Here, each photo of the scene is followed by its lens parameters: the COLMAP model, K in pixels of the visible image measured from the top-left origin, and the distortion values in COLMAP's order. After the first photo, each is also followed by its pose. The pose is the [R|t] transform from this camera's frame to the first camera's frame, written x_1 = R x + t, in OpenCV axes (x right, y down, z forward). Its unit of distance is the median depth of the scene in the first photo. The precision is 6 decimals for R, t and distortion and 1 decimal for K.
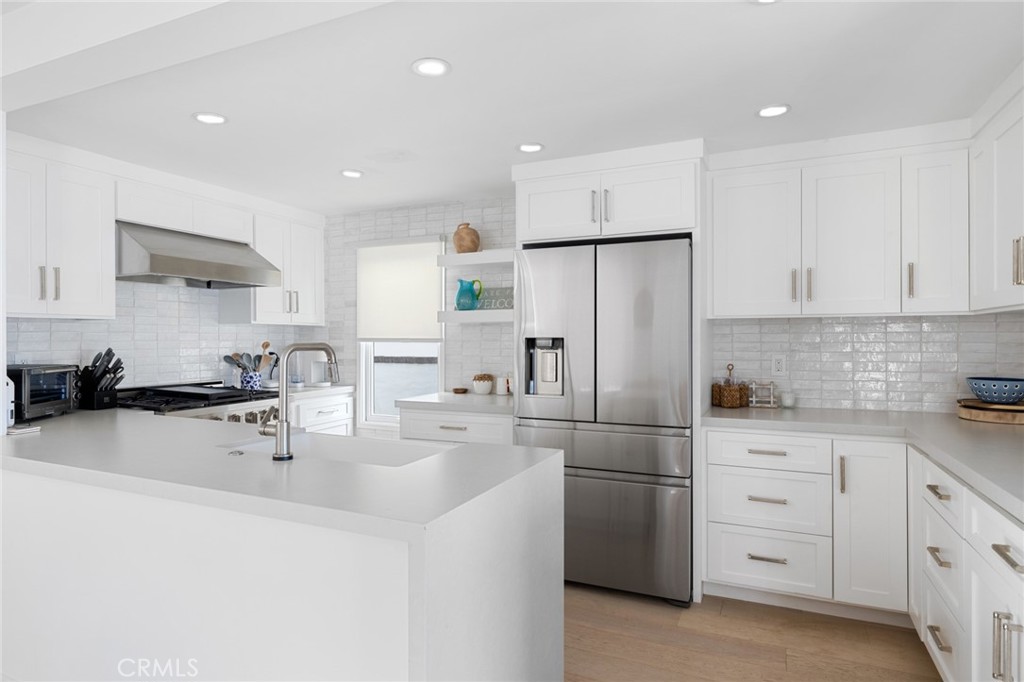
lens RADIAL K [[588.1, 0, 507.4], [0, 588.1, 337.7], [0, 0, 1]] dist [0.000015, -0.000519]
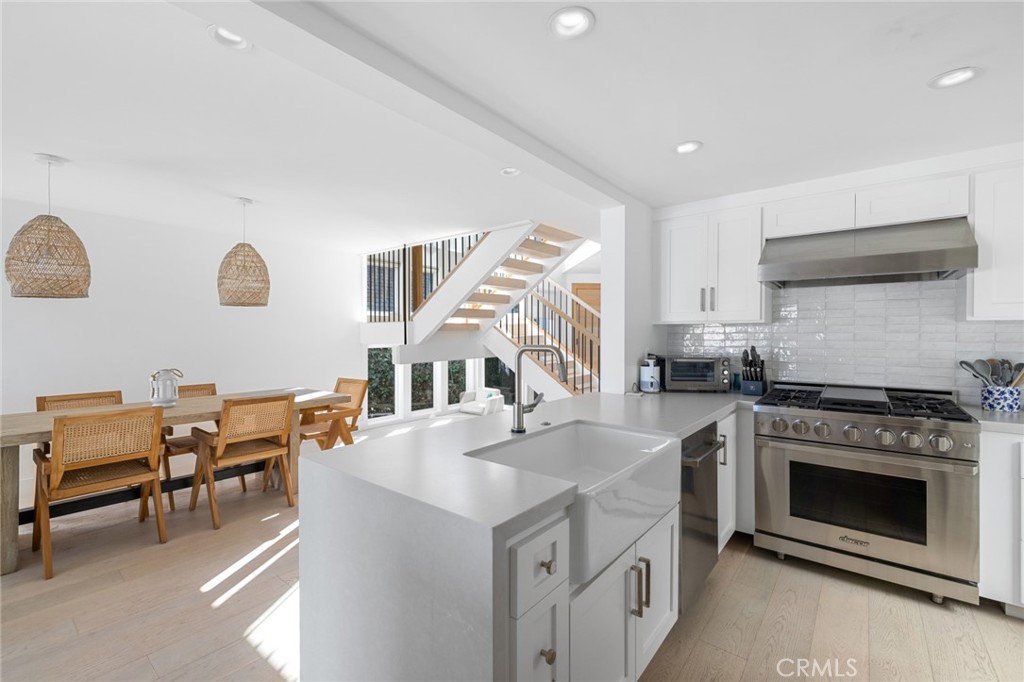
lens RADIAL K [[439.4, 0, 508.7], [0, 439.4, 340.4], [0, 0, 1]] dist [0.001834, 0.000033]
pose [[-0.264277, 0.009237, -0.964402, 0.278125], [-0.001257, 0.999950, 0.009922, -0.003109], [0.964446, 0.003835, -0.264253, 0.601833]]
